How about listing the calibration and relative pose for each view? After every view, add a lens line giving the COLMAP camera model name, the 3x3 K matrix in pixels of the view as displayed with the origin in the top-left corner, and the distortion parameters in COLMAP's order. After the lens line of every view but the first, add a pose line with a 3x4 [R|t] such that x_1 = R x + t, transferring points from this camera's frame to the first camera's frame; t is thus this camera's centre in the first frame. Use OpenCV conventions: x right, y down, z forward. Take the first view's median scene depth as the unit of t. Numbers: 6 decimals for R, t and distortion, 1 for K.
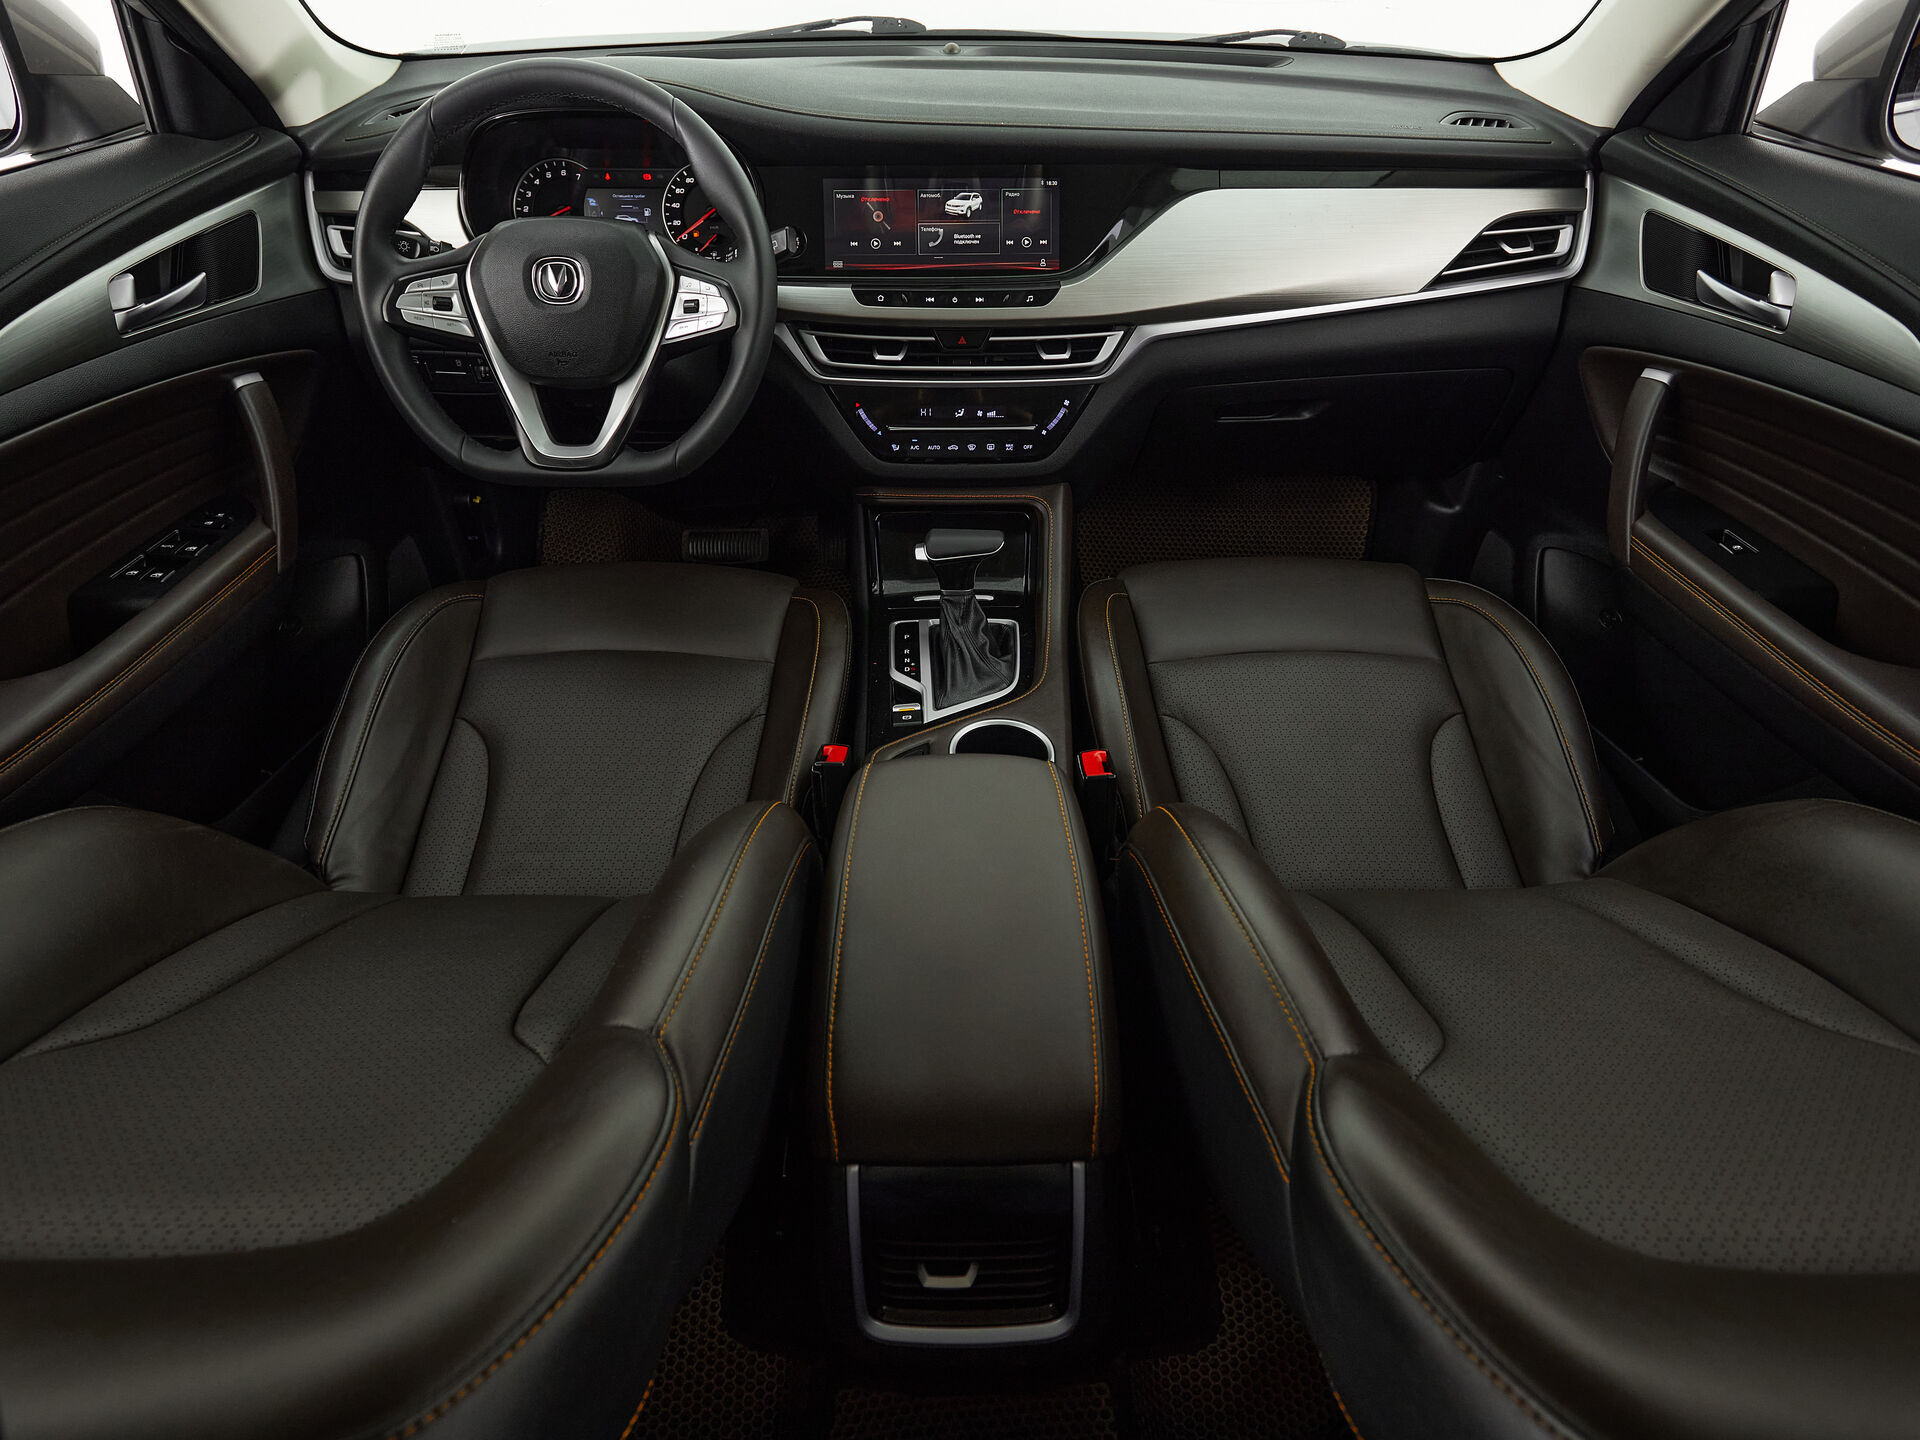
lens RADIAL K [[1087.1, 0, 953.7], [0, 1087.1, 667.0], [0, 0, 1]] dist [-0.001669, -0.002337]
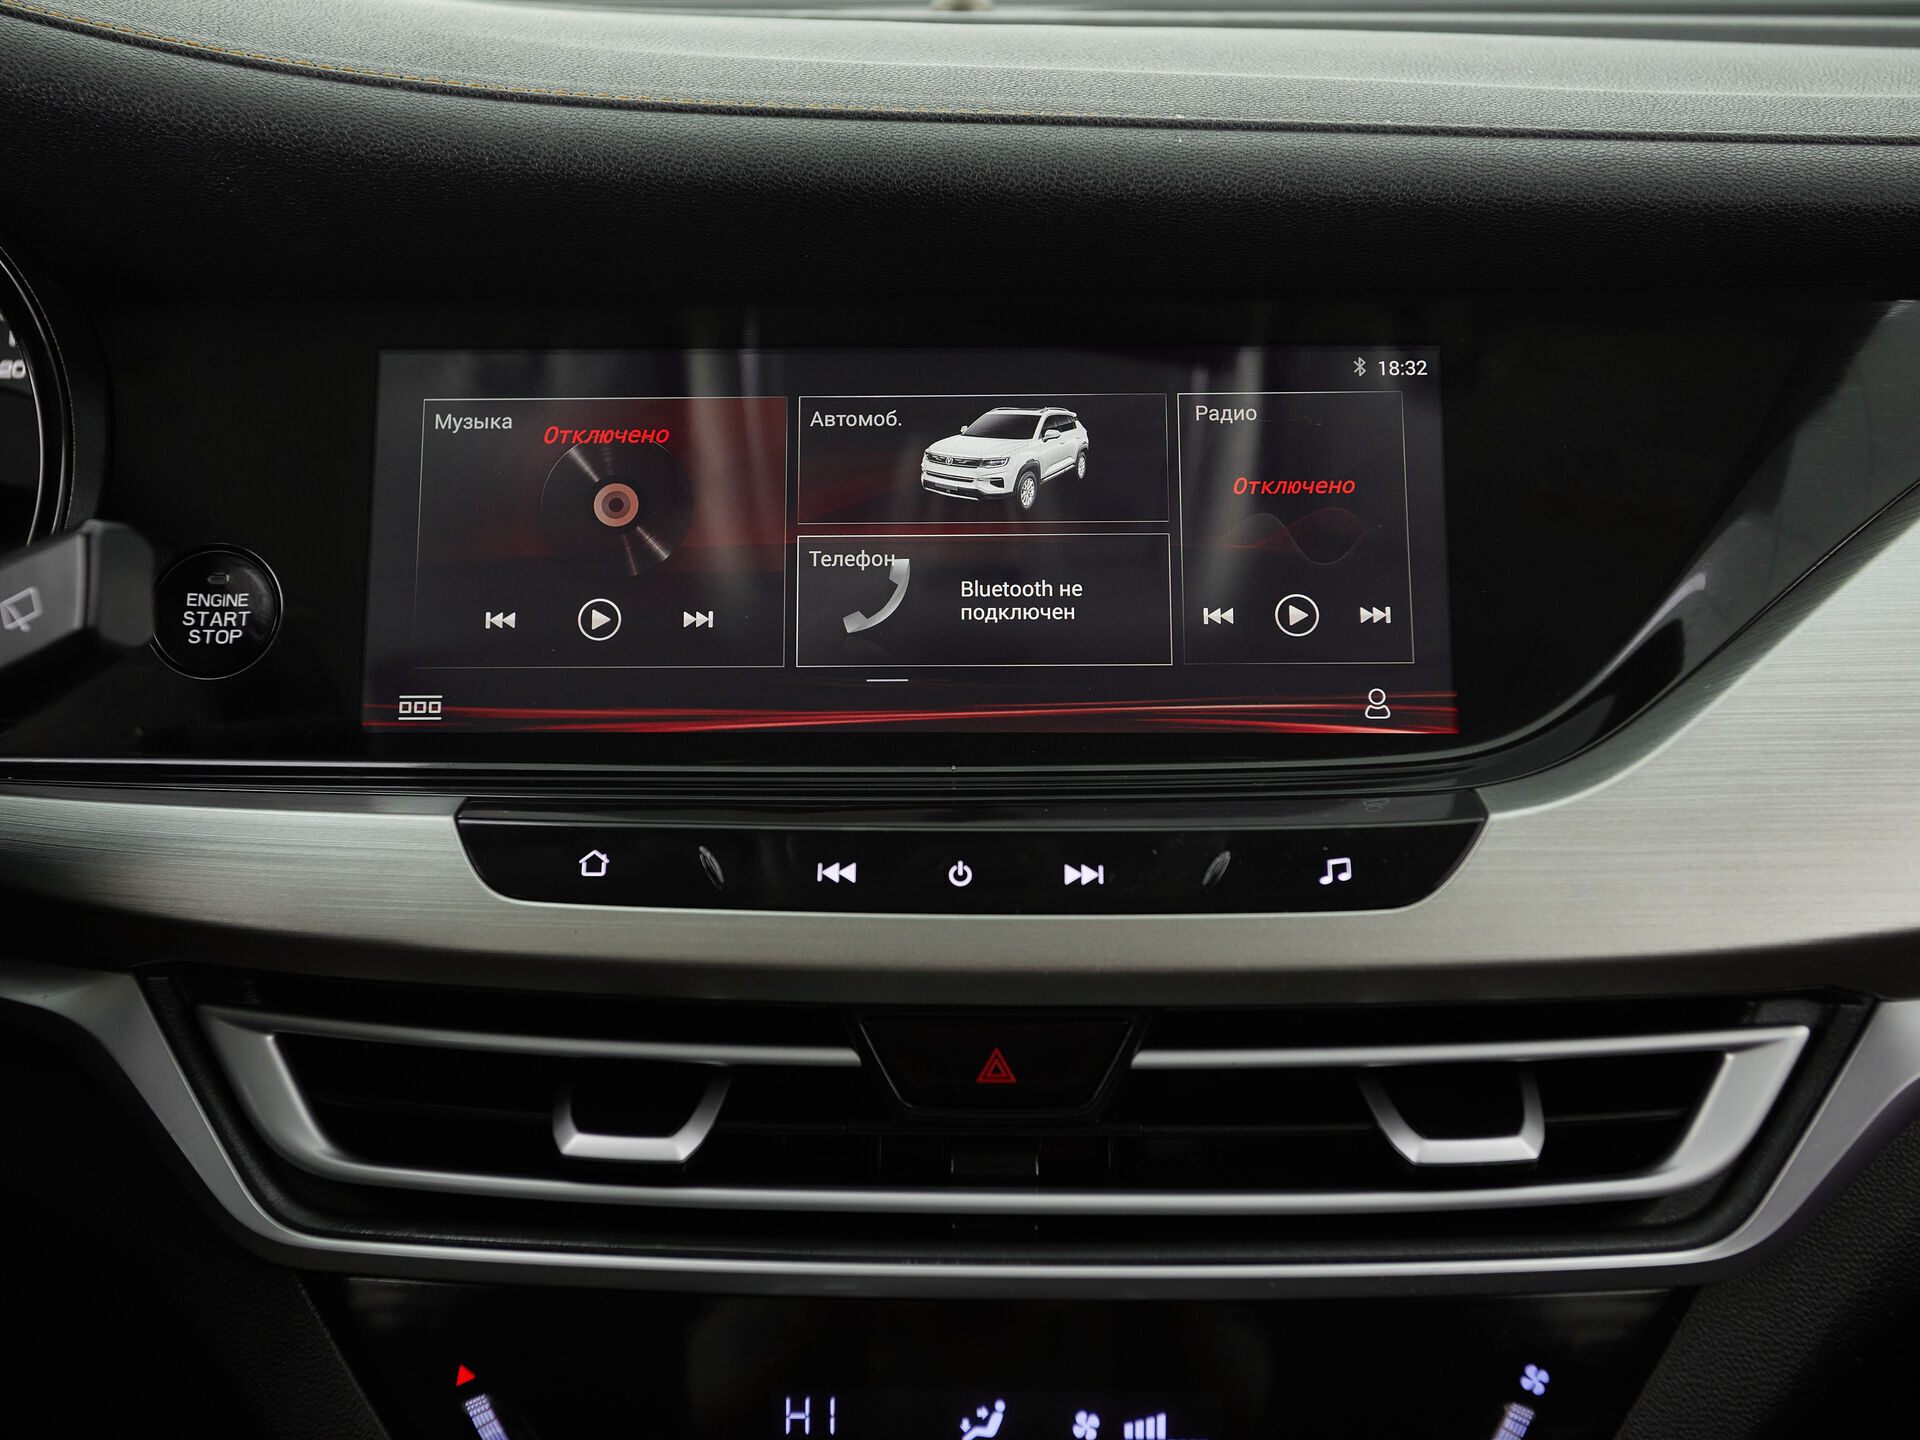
lens RADIAL K [[2345.2, 0, 895.0], [0, 2345.2, 720.0], [0, 0, 1]] dist [-0.006148, 0.177621]
pose [[0.999236, 0.004121, -0.038871, 0.005672], [-0.017506, 0.936305, -0.350751, -0.207857], [0.034949, 0.351163, 0.935662, 0.571753]]
